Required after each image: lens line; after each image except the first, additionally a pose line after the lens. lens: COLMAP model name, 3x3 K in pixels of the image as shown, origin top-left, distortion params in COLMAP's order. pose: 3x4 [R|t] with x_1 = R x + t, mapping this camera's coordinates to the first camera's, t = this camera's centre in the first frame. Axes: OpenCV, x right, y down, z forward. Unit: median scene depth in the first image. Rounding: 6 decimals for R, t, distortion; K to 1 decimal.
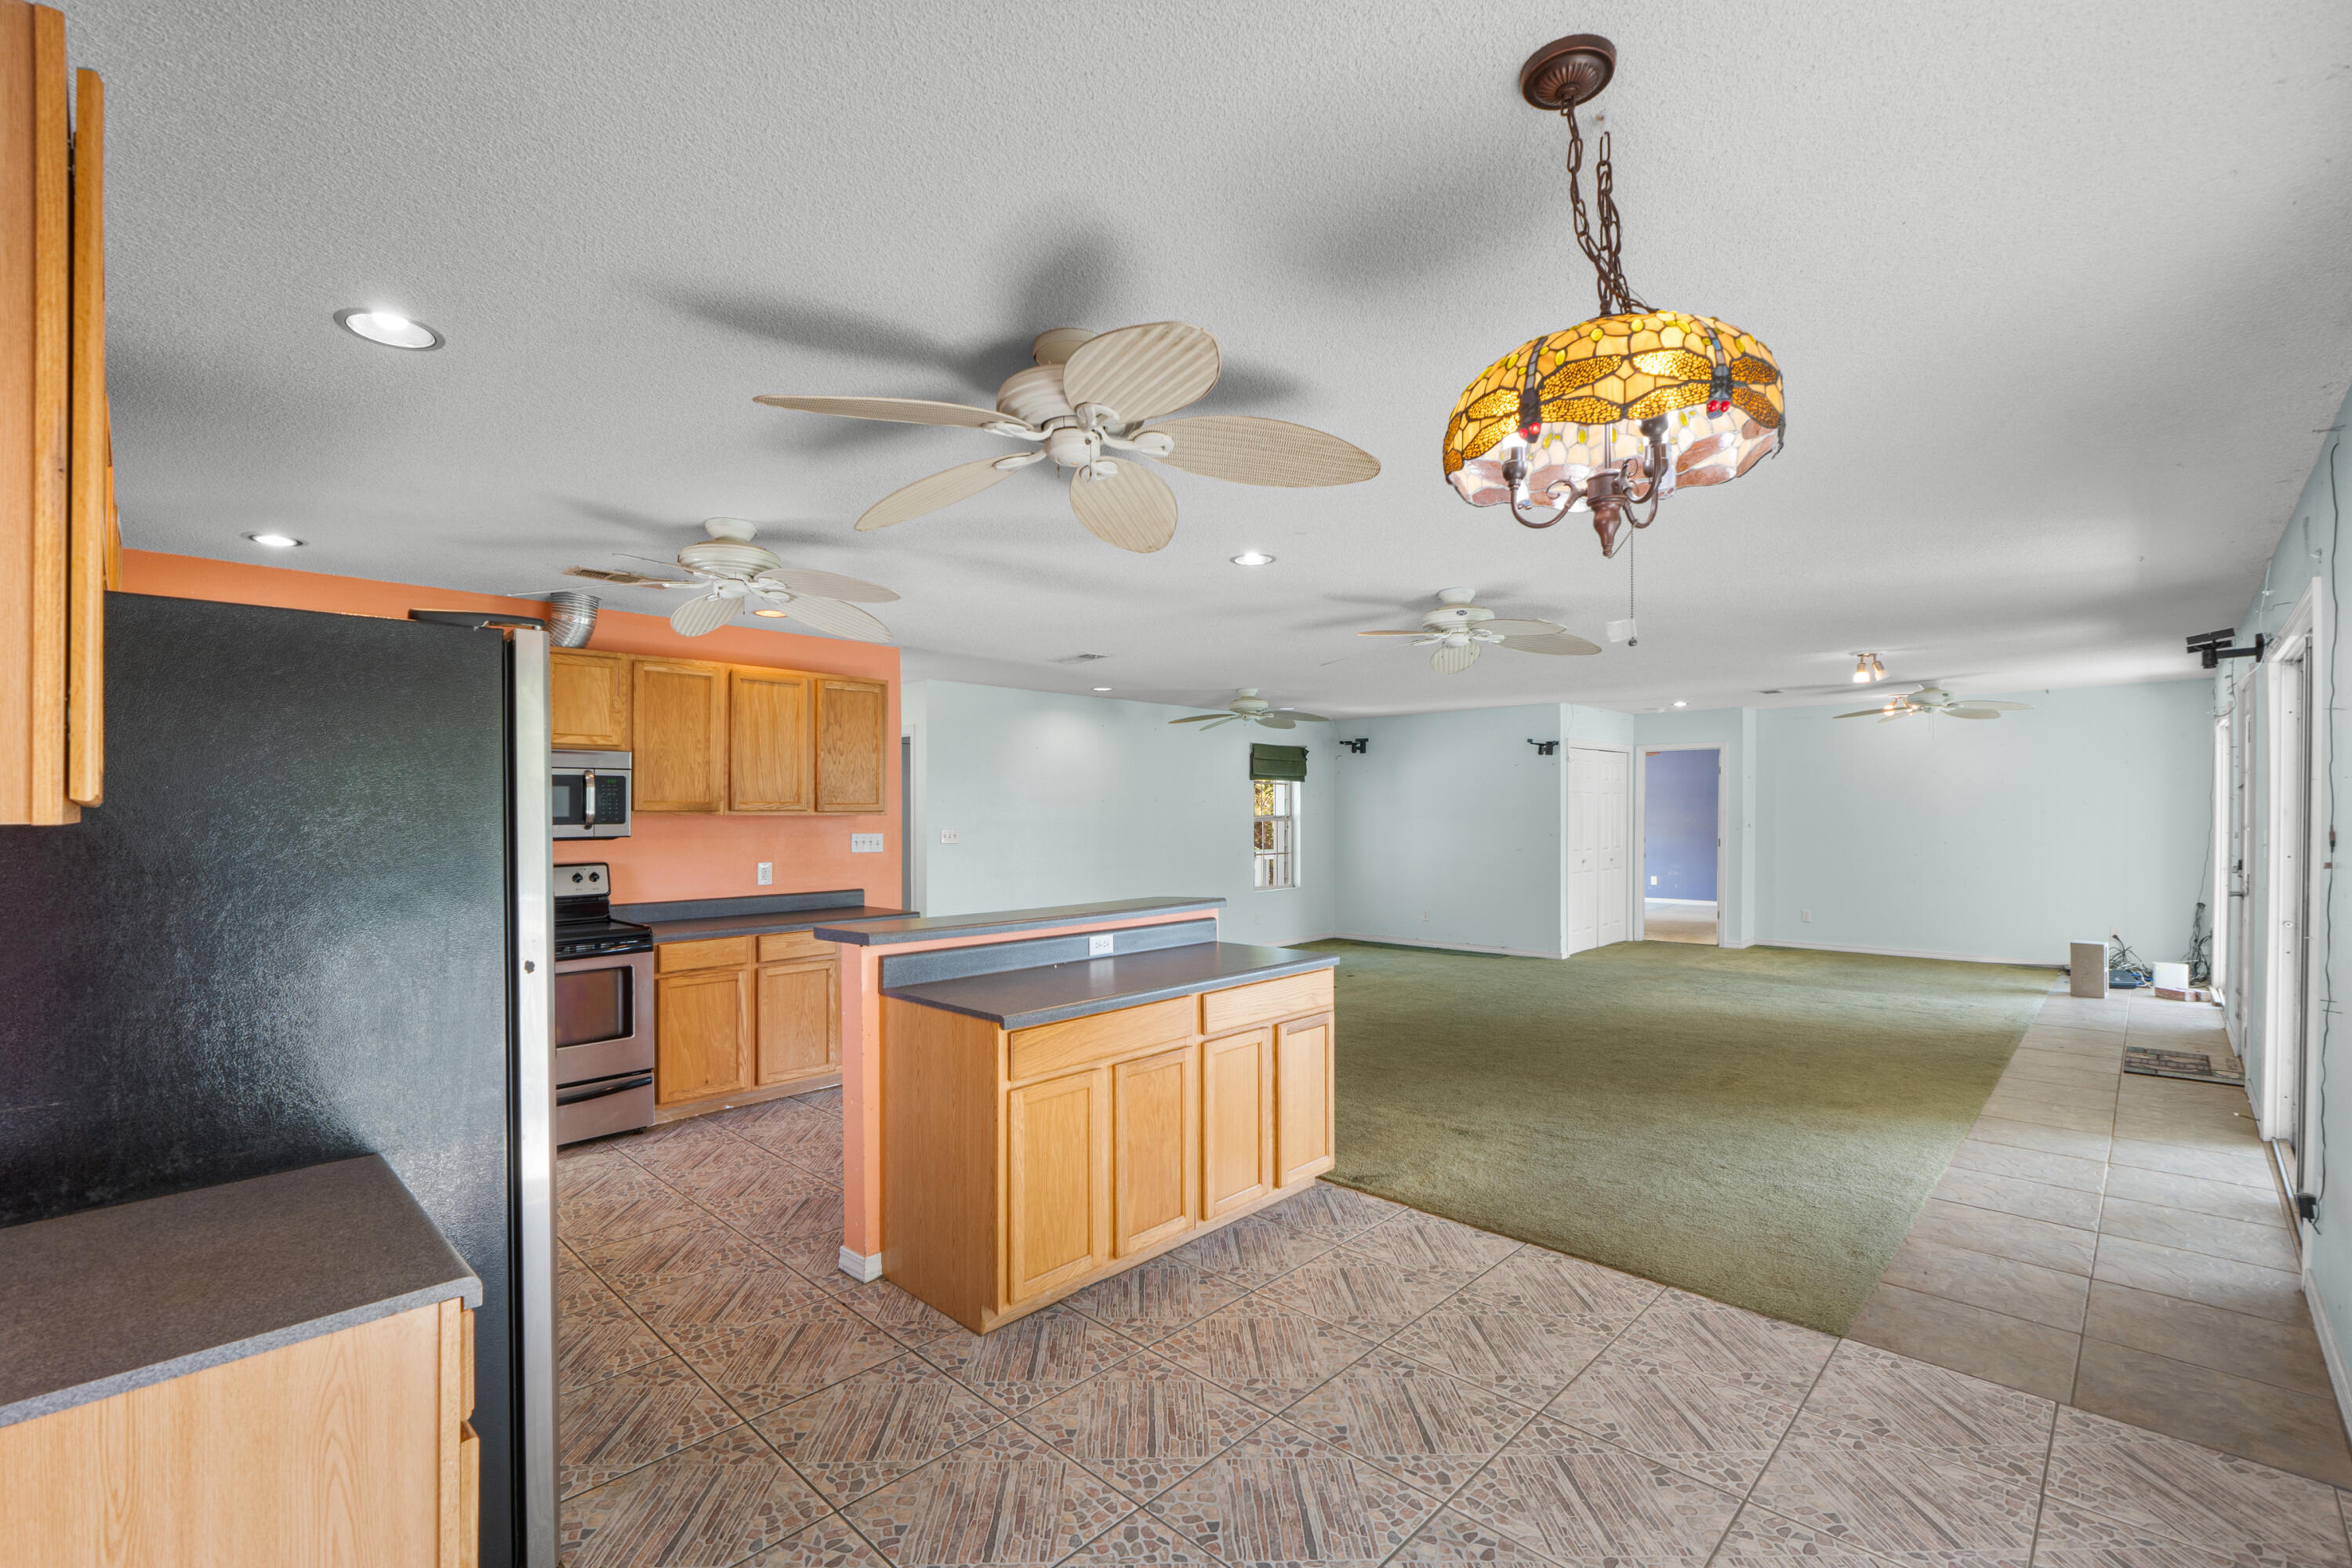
lens RADIAL K [[1012.0, 0, 1175.0], [0, 1012.0, 820.9], [0, 0, 1]] dist [-0.006668, 0.000031]
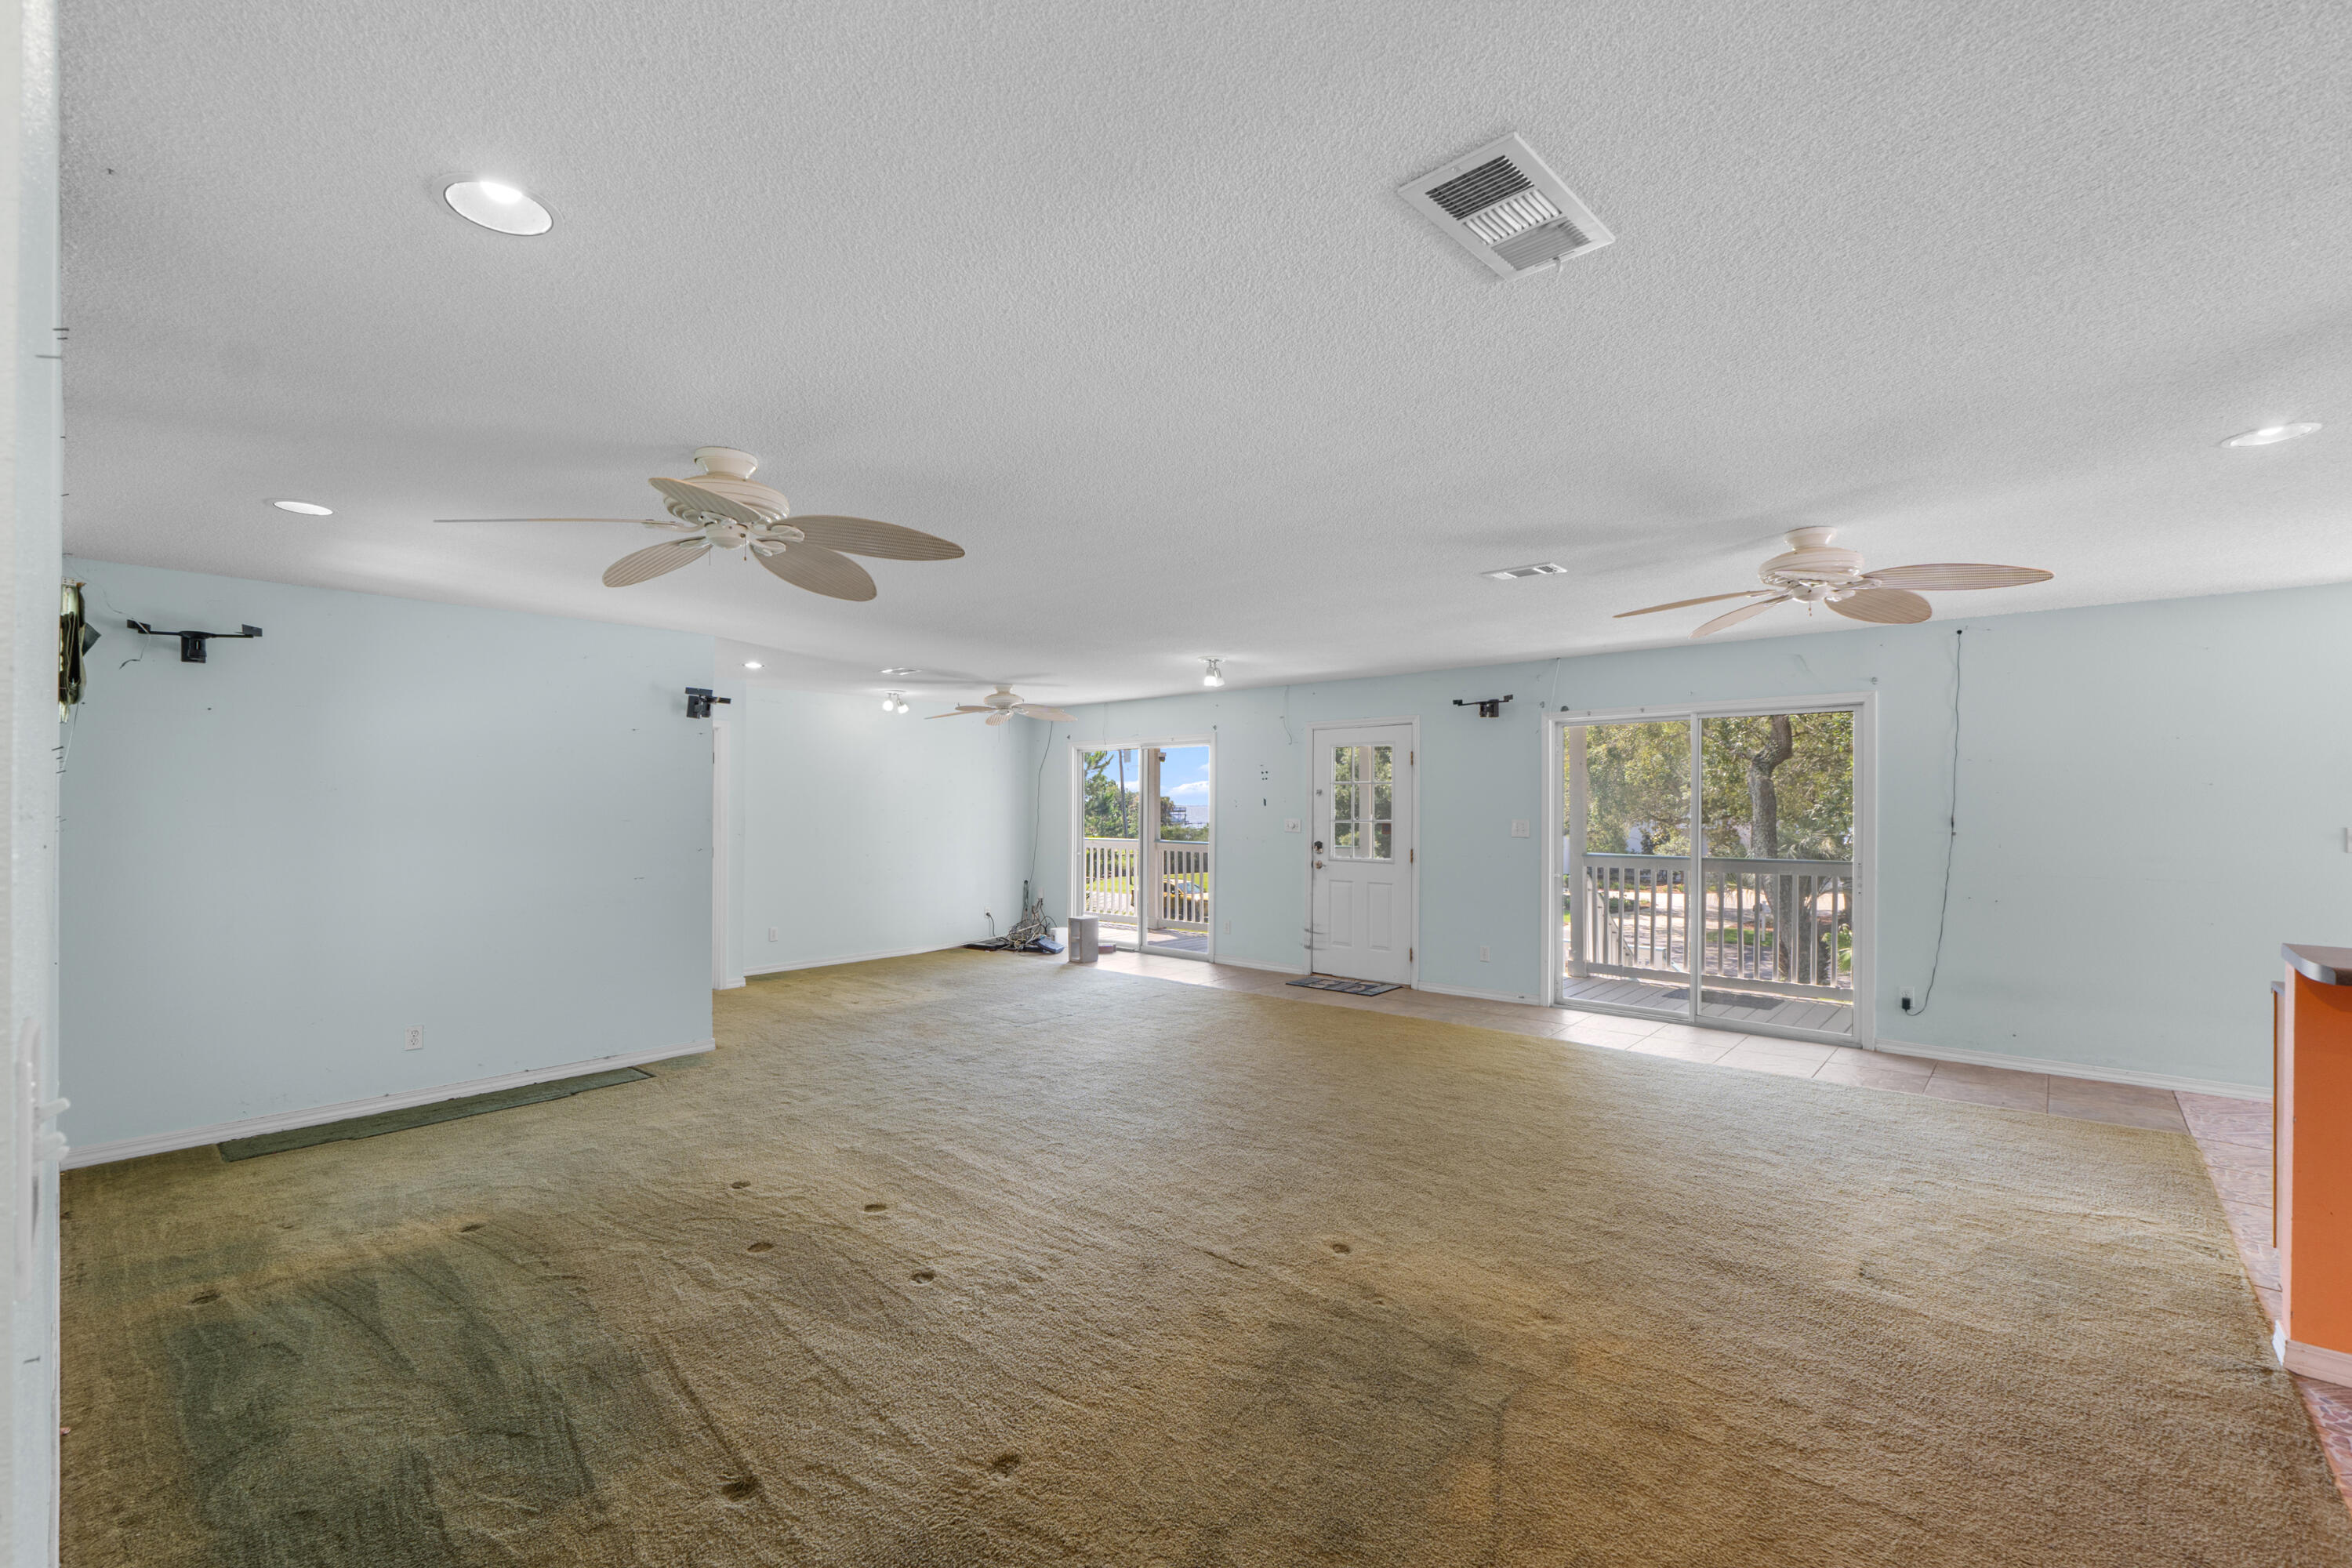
lens RADIAL K [[1006.4, 0, 1127.4], [0, 1006.4, 796.7], [0, 0, 1]] dist [-0.001378, -0.000403]
pose [[-0.032915, 0.014688, 0.999350, -0.324419], [0.012245, 0.999823, -0.014291, -0.008454], [-0.999383, 0.011767, -0.033089, 1.014669]]
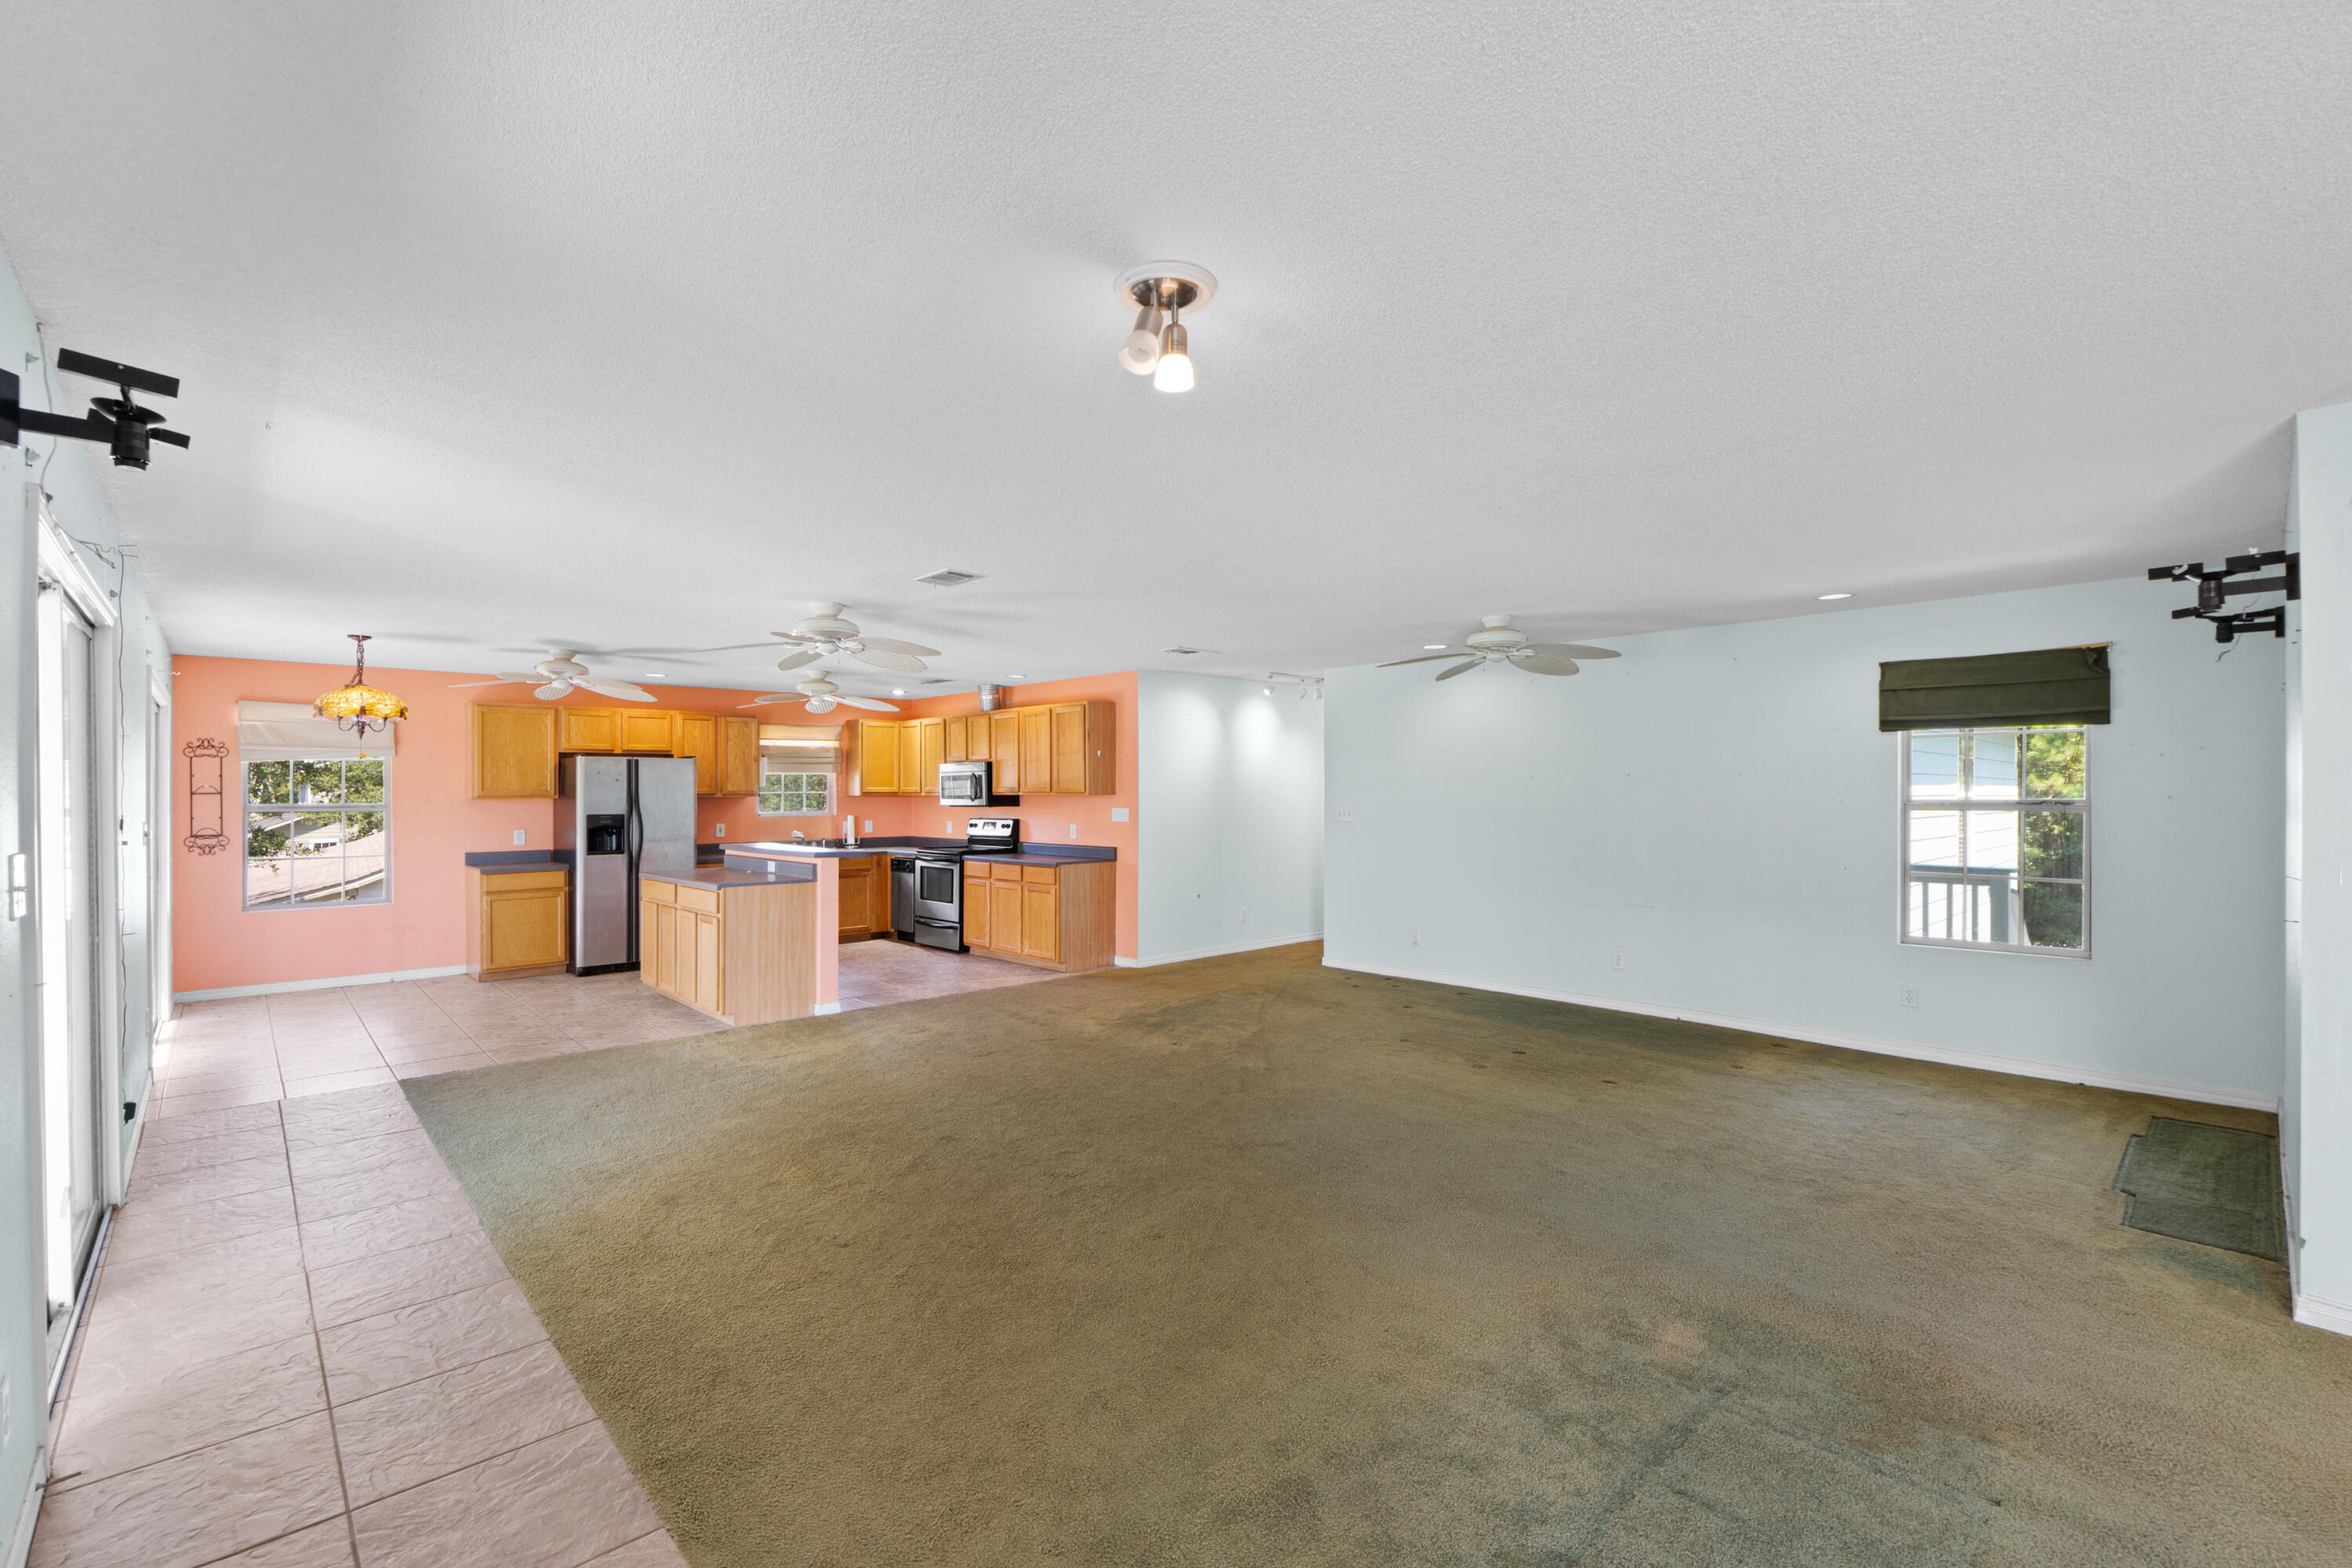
lens RADIAL K [[1006.4, 0, 1127.4], [0, 1006.4, 796.7], [0, 0, 1]] dist [-0.001378, -0.000403]
pose [[-0.062288, 0.011066, -0.997997, 0.900812], [-0.003870, 0.999928, 0.011329, -0.016122], [0.998051, 0.004568, -0.062241, 0.910716]]
